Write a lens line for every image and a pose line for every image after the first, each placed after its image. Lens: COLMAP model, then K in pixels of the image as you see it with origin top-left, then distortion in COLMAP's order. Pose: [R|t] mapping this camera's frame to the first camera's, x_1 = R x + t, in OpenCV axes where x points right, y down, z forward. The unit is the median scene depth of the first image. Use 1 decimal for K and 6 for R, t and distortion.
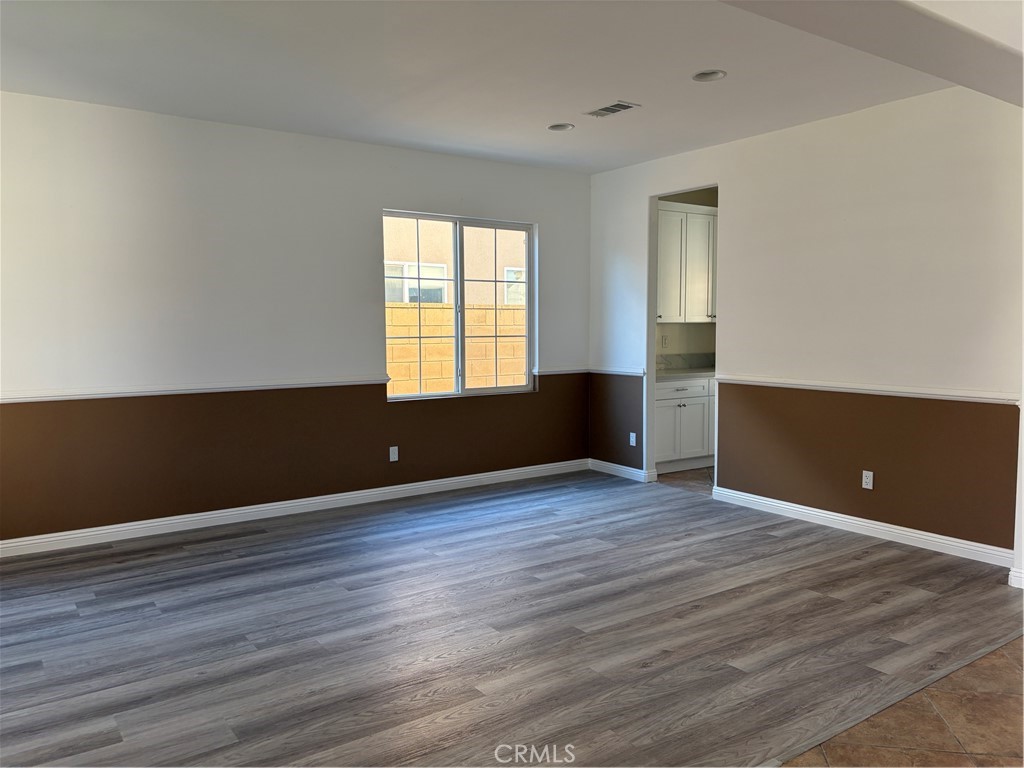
lens RADIAL K [[775.2, 0, 512.1], [0, 775.2, 383.0], [0, 0, 1]] dist [0.054665, -0.062083]
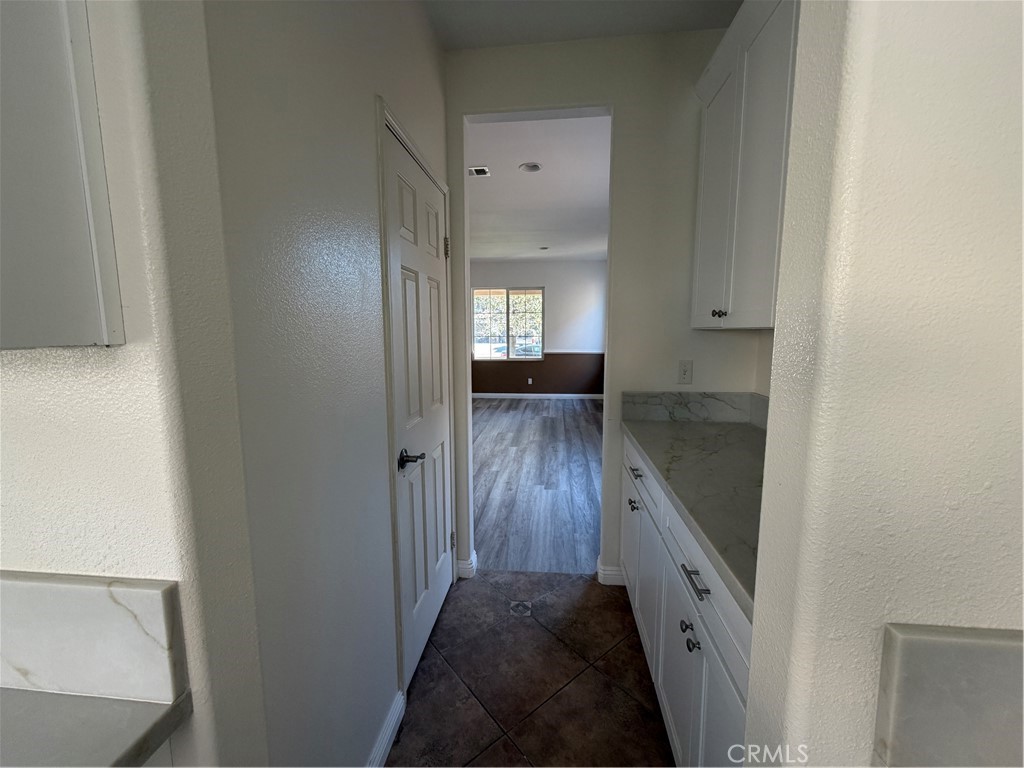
lens RADIAL K [[413.0, 0, 512.0], [0, 413.0, 384.0], [0, 0, 1]] dist [-0.000360, -0.000024]
pose [[-0.662504, 0.101476, -0.742153, 0.574915], [-0.049340, 0.982718, 0.178414, -0.108869], [0.747432, 0.154818, -0.646048, 1.406479]]
